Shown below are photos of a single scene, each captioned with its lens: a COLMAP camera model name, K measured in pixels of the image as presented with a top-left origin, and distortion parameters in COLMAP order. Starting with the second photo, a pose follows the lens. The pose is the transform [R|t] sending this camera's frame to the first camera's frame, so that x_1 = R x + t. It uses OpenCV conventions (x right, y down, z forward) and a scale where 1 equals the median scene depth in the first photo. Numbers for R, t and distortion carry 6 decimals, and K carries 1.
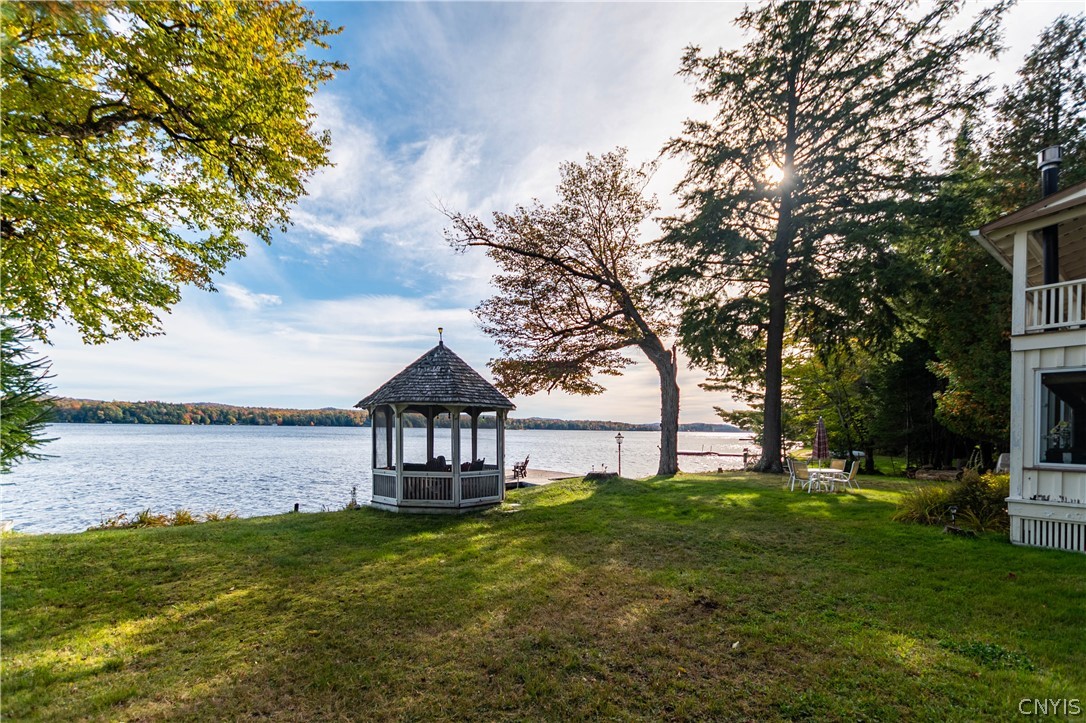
lens RADIAL K [[534.1, 0, 529.7], [0, 534.1, 426.8], [0, 0, 1]] dist [0.002618, 0.000547]
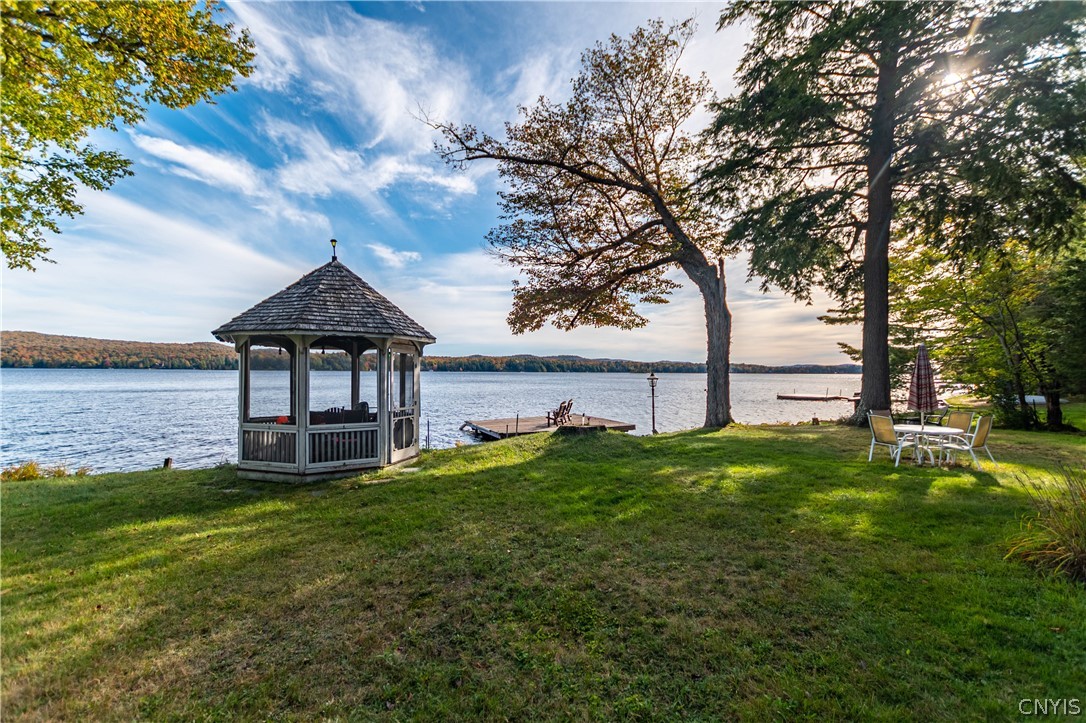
lens RADIAL K [[494.9, 0, 543.0], [0, 494.9, 361.5], [0, 0, 1]] dist [0.002486, -0.000103]
pose [[0.962802, -0.014056, -0.269841, 0.208777], [0.008594, 0.999734, -0.021413, 0.008350], [0.270070, 0.018298, 0.962667, 0.246128]]
